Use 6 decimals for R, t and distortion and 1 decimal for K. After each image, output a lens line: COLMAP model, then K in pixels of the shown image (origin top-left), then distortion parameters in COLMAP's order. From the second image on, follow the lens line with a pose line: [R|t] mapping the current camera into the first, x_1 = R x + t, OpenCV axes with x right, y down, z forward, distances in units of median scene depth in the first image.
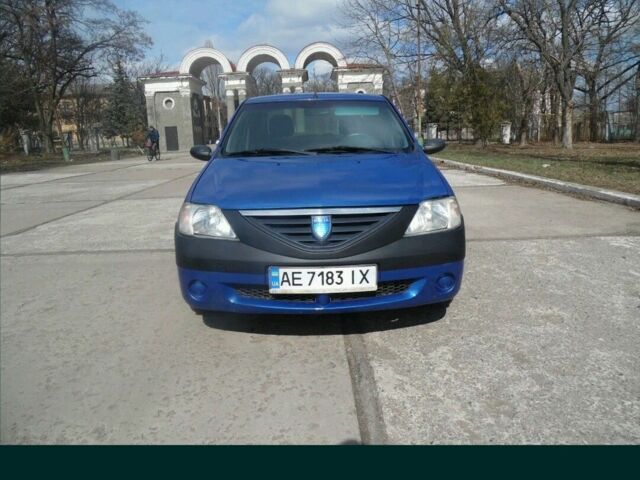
lens RADIAL K [[432.5, 0, 322.5], [0, 432.5, 203.1], [0, 0, 1]] dist [0.000762, -0.006255]
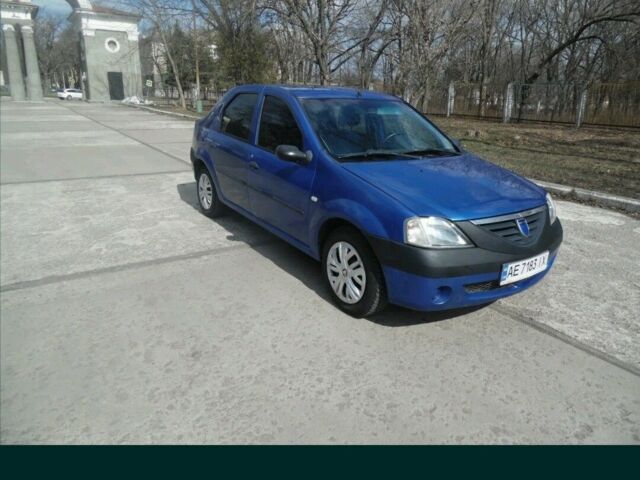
lens RADIAL K [[432.5, 0, 322.5], [0, 432.5, 203.1], [0, 0, 1]] dist [0.000762, -0.006255]
pose [[0.829164, -0.080941, 0.553114, -0.081212], [0.028767, 0.994329, 0.102383, -0.011148], [-0.558265, -0.068981, 0.826790, 0.019003]]
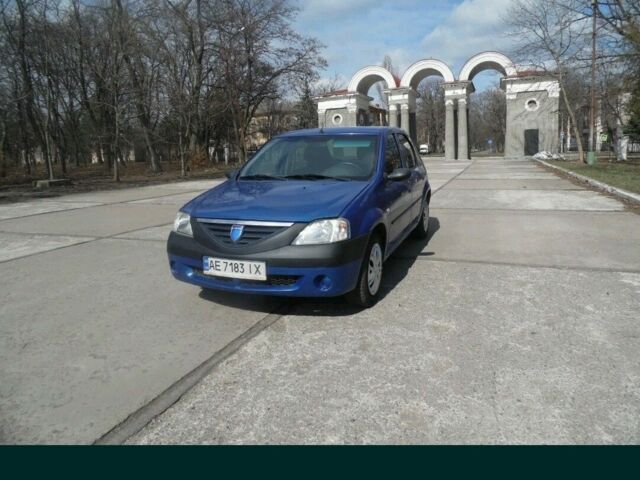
lens RADIAL K [[432.5, 0, 322.5], [0, 432.5, 203.1], [0, 0, 1]] dist [0.000762, -0.006255]
pose [[0.918925, 0.049407, -0.391325, 0.056959], [-0.059029, 0.998177, -0.012588, -0.003004], [0.389990, 0.034667, 0.920166, -0.016538]]
